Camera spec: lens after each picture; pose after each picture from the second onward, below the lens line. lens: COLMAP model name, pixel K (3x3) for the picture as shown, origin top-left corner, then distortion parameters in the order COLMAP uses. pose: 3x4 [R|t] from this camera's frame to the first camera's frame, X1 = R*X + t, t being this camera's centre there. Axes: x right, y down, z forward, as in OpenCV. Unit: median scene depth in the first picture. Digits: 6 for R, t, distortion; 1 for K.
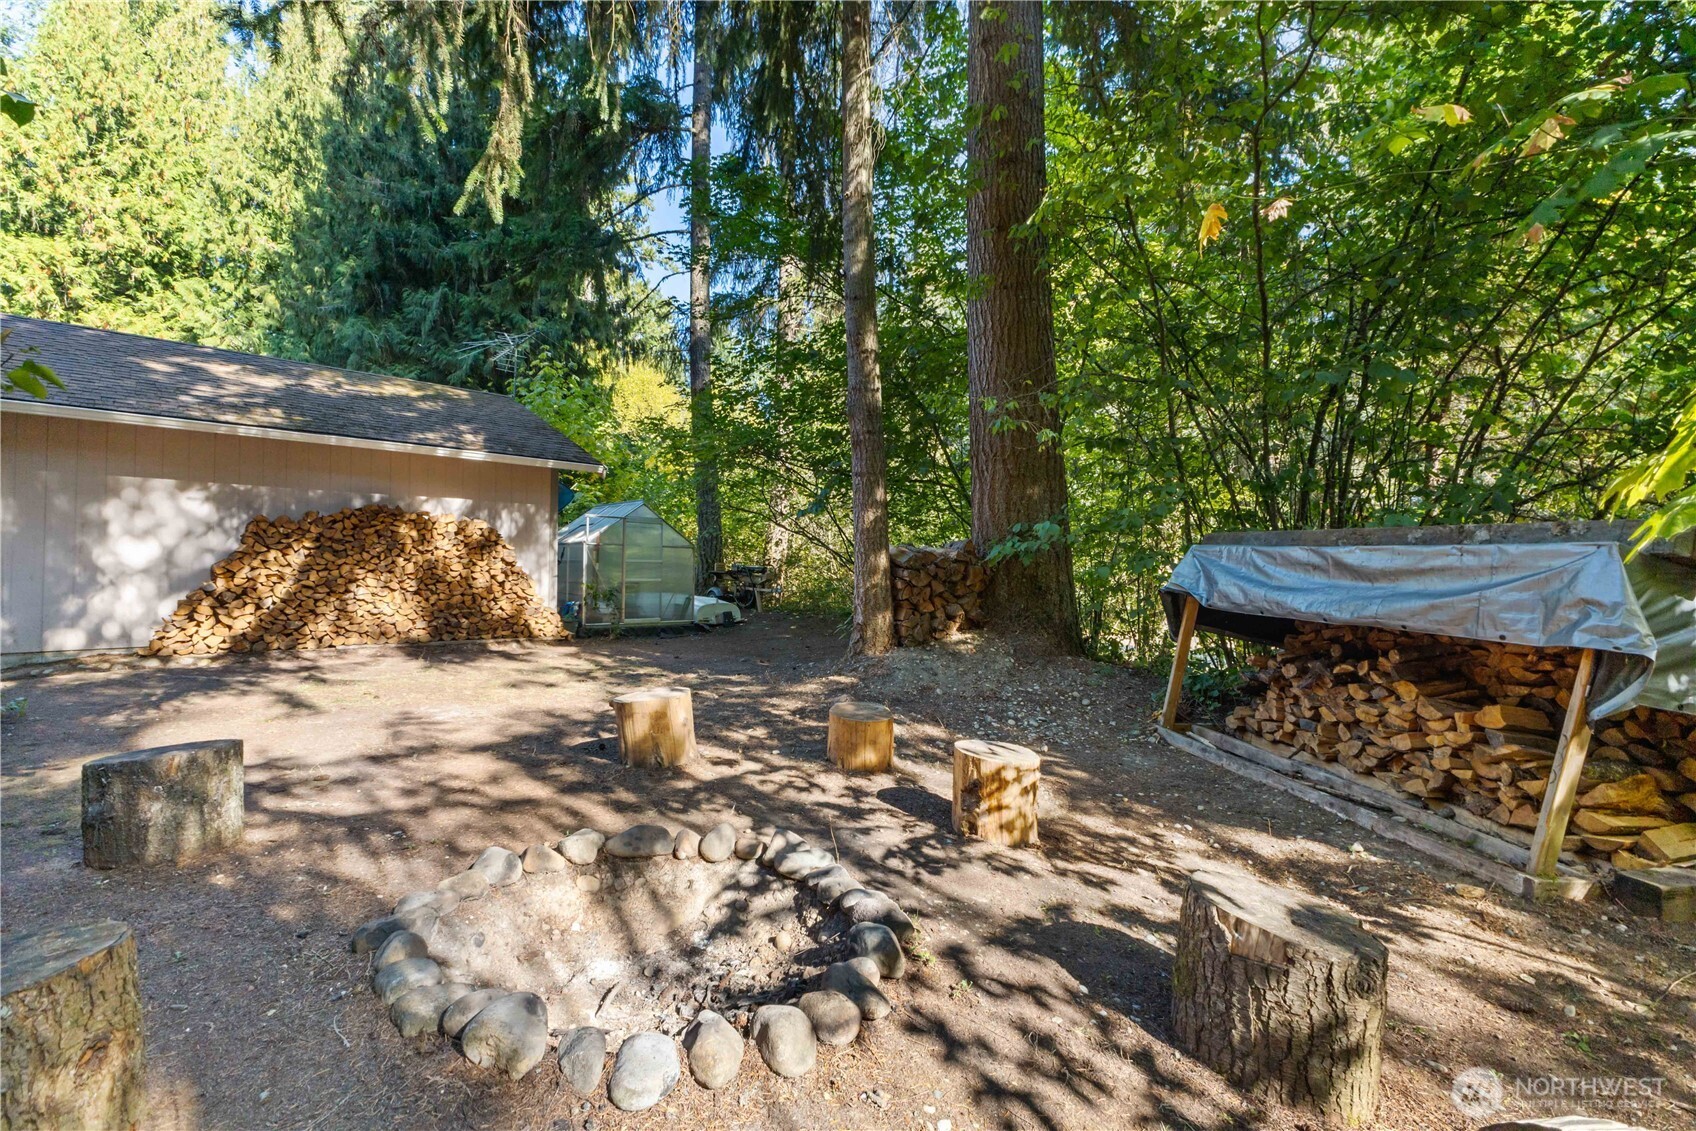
lens RADIAL K [[740.9, 0, 850.2], [0, 740.9, 558.3], [0, 0, 1]] dist [0.015316, 0.000537]
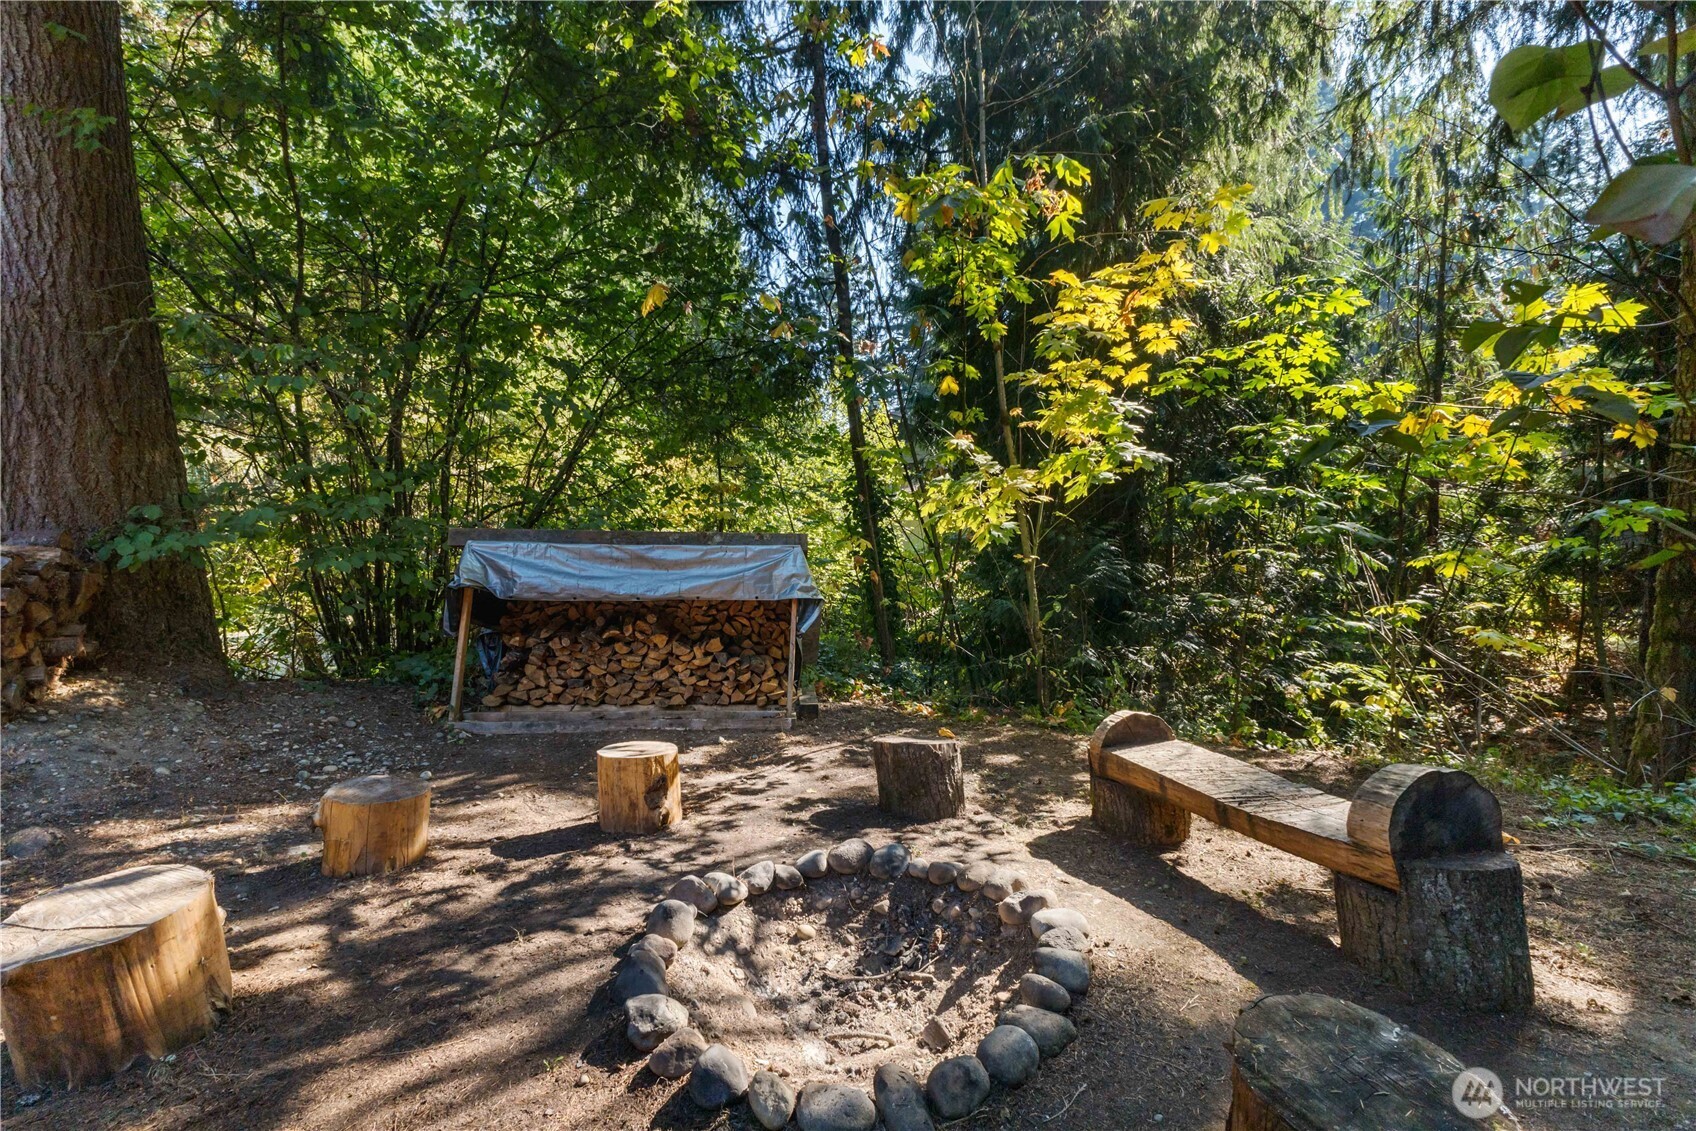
lens RADIAL K [[740.9, 0, 850.2], [0, 740.9, 558.3], [0, 0, 1]] dist [0.015316, 0.000537]
pose [[0.058505, -0.044605, 0.997290, -0.703665], [-0.006842, 0.998960, 0.045081, -0.056454], [-0.998264, -0.009461, 0.058139, 0.525847]]
